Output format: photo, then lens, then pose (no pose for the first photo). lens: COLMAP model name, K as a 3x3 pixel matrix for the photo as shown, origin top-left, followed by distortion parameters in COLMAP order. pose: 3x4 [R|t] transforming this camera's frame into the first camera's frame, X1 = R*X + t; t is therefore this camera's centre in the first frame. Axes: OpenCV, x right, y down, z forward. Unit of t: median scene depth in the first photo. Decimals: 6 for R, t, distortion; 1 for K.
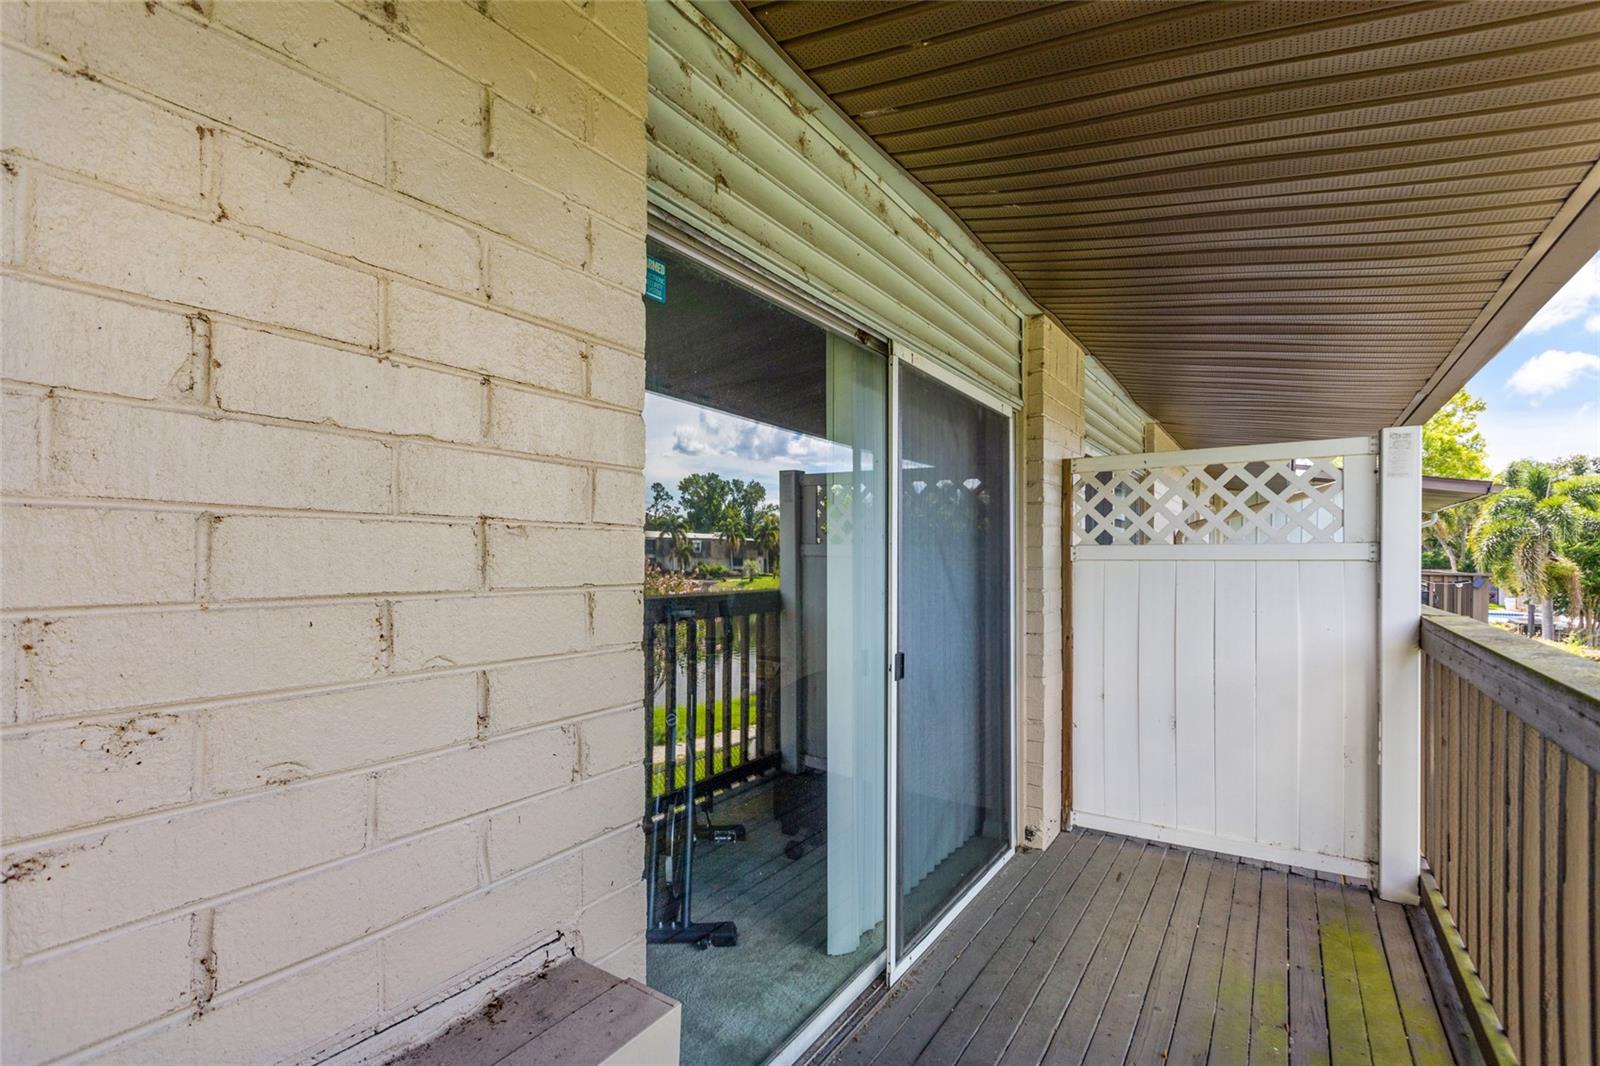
lens RADIAL K [[725.6, 0, 798.9], [0, 725.6, 562.6], [0, 0, 1]] dist [0.001061, 0.000421]
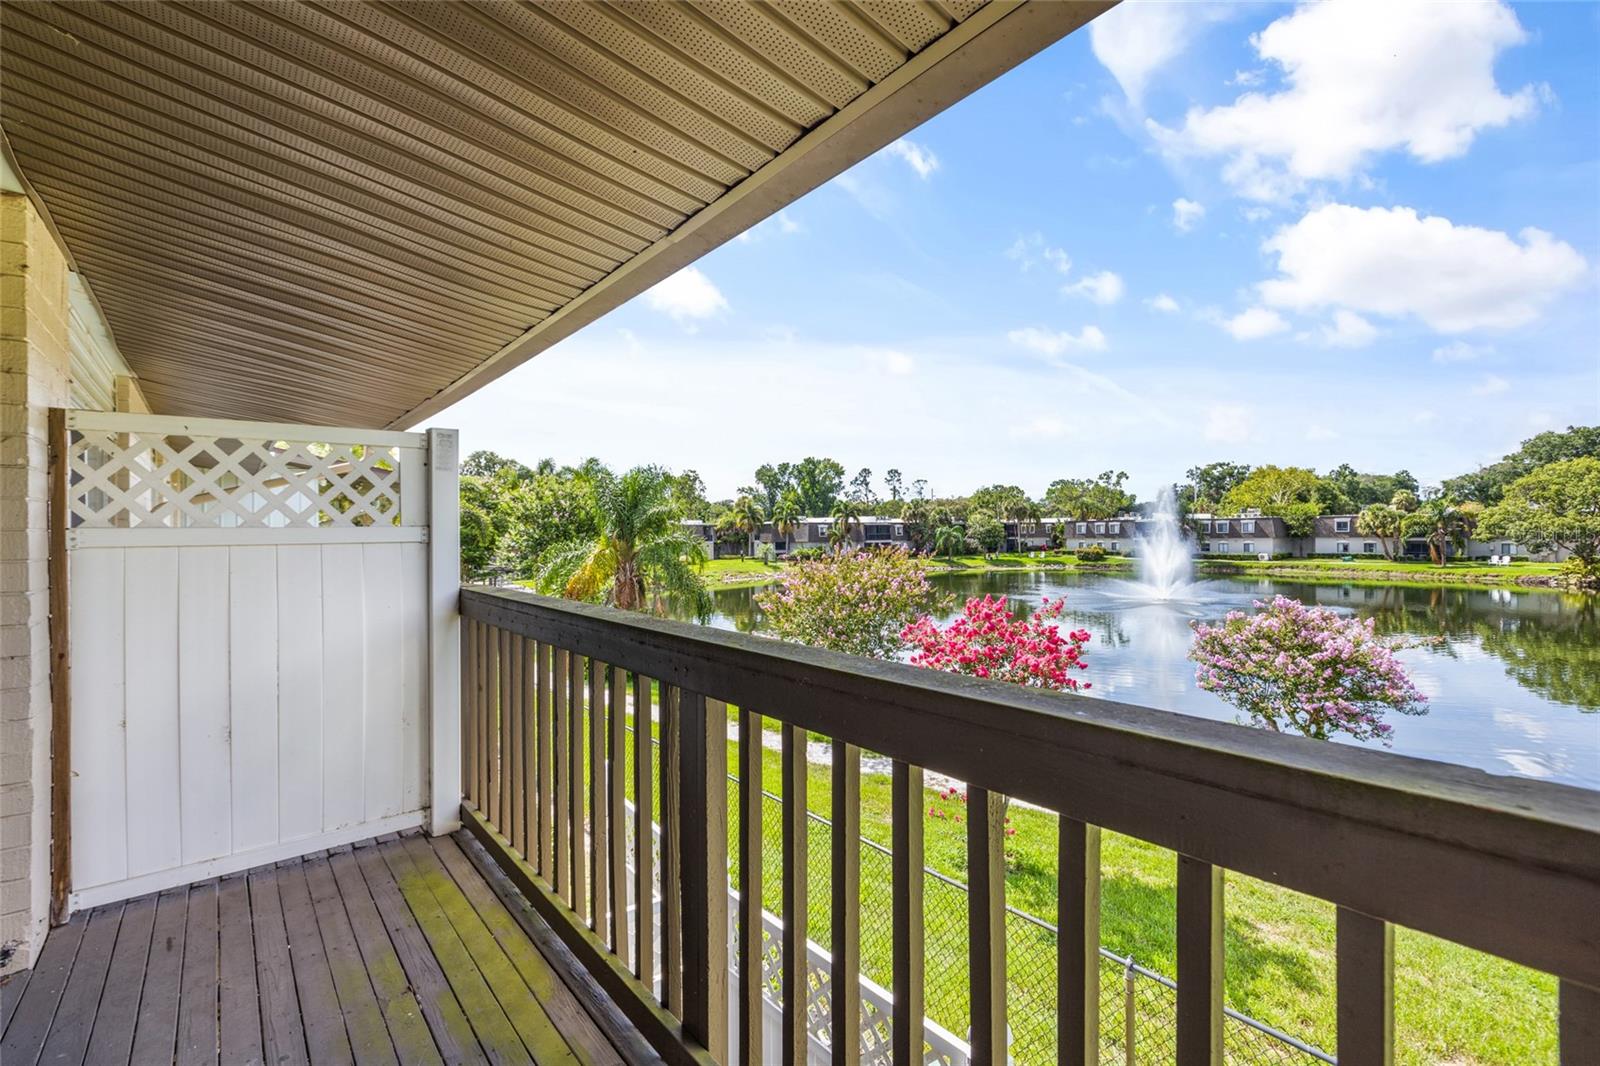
lens RADIAL K [[722.1, 0, 787.7], [0, 722.1, 535.2], [0, 0, 1]] dist [0.003653, -0.000351]
pose [[0.308083, -0.006399, 0.951338, -0.100088], [0.019693, 0.999806, 0.000348, -0.002598], [-0.951156, 0.018627, 0.308149, 0.097611]]
